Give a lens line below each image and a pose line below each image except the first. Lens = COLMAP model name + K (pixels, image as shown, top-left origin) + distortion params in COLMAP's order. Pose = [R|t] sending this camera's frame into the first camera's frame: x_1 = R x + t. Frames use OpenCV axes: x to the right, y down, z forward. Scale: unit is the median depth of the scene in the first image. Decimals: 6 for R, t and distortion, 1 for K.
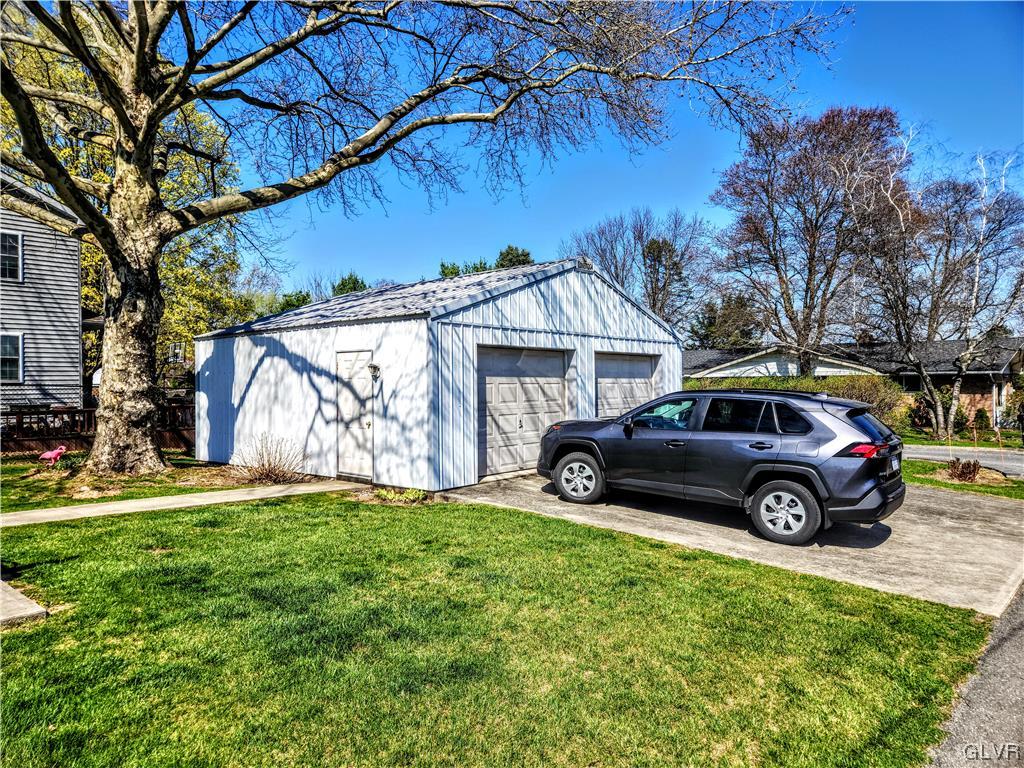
lens RADIAL K [[685.1, 0, 512.0], [0, 685.1, 384.0], [0, 0, 1]] dist [0.005579, 0.000761]
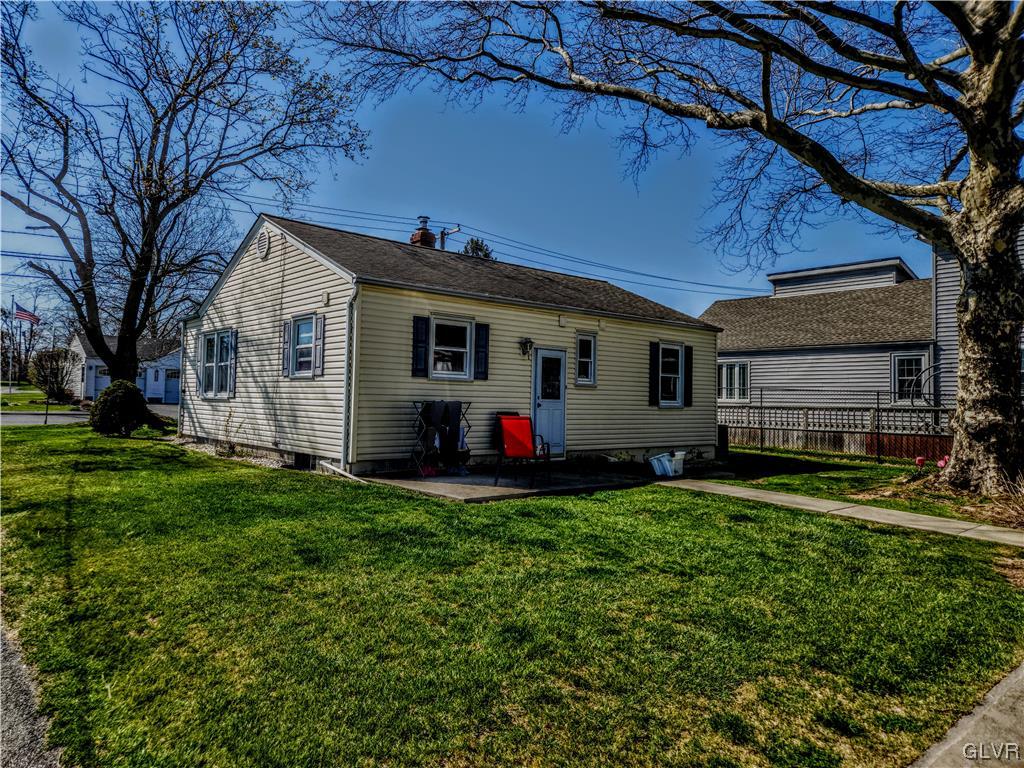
lens RADIAL K [[722.1, 0, 512.0], [0, 722.1, 384.0], [0, 0, 1]] dist [0.012661, -0.002119]
pose [[-0.164394, -0.017804, -0.986234, 0.473319], [-0.019009, 0.999709, -0.014879, 0.014767], [0.986212, 0.016301, -0.164685, 0.552083]]
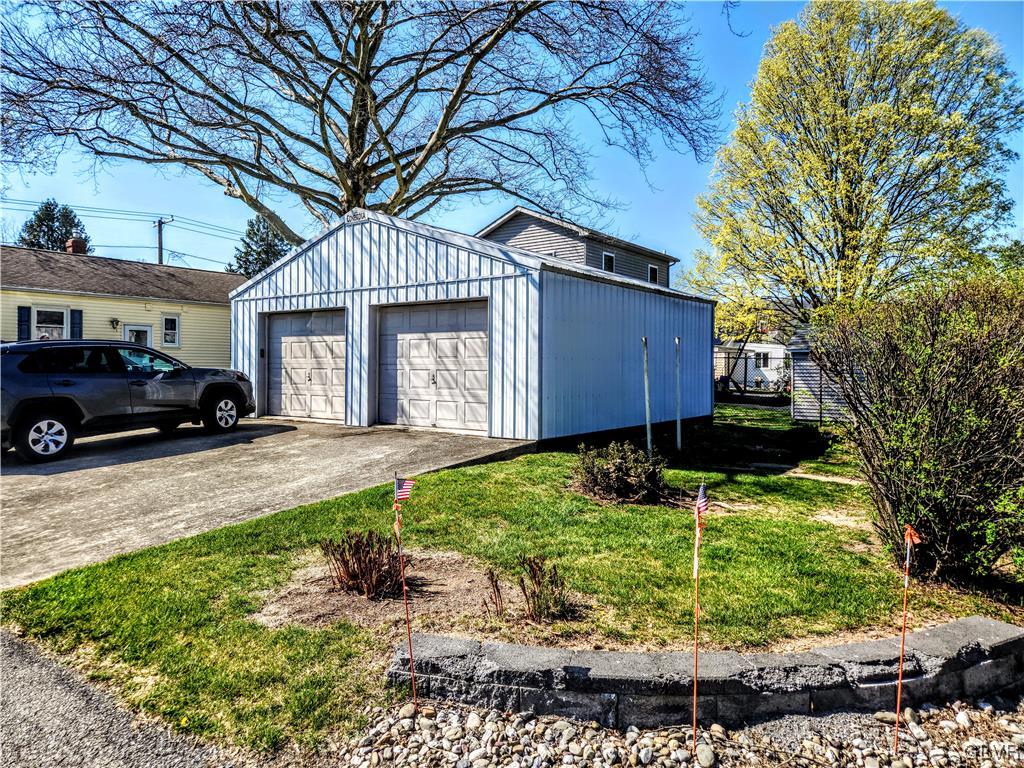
lens RADIAL K [[722.1, 0, 512.0], [0, 722.1, 384.0], [0, 0, 1]] dist [0.012661, -0.002119]
pose [[0.055232, 0.028595, -0.998064, 1.563702], [-0.006349, 0.999580, 0.028287, 0.041585], [0.998453, 0.004774, 0.055390, 1.607093]]
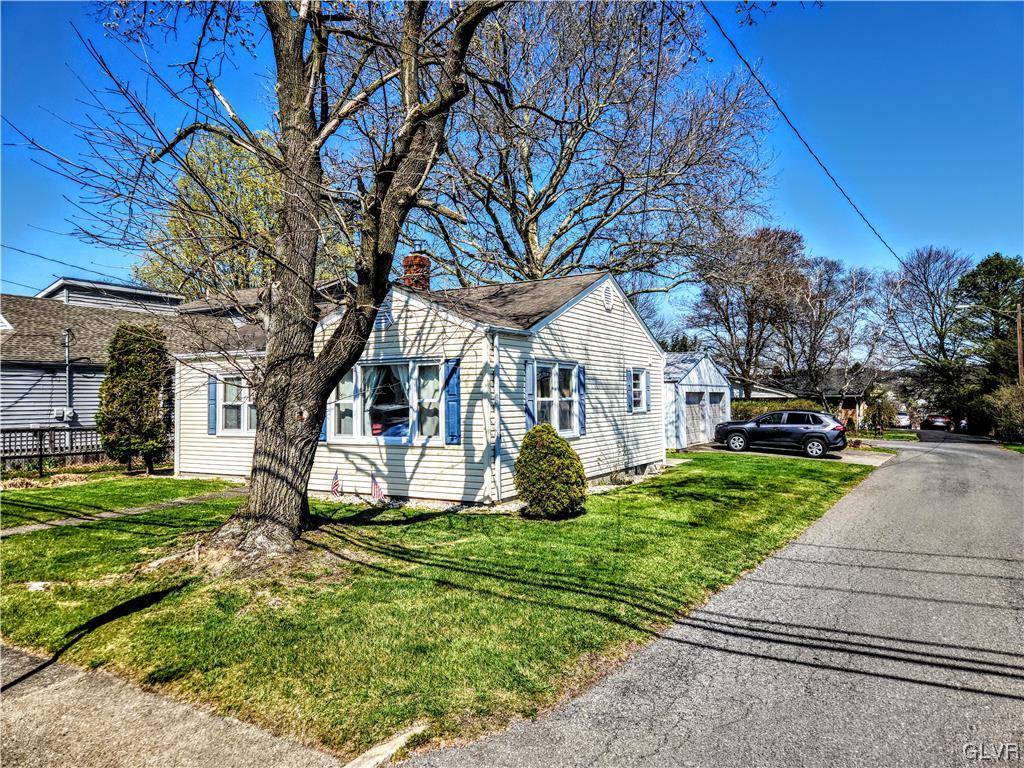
lens RADIAL K [[722.1, 0, 512.0], [0, 722.1, 384.0], [0, 0, 1]] dist [0.012661, -0.002119]
pose [[0.982783, 0.001525, 0.184758, -1.353006], [0.002035, 0.999816, -0.019078, -0.044230], [-0.184753, 0.019126, 0.982599, -1.725093]]
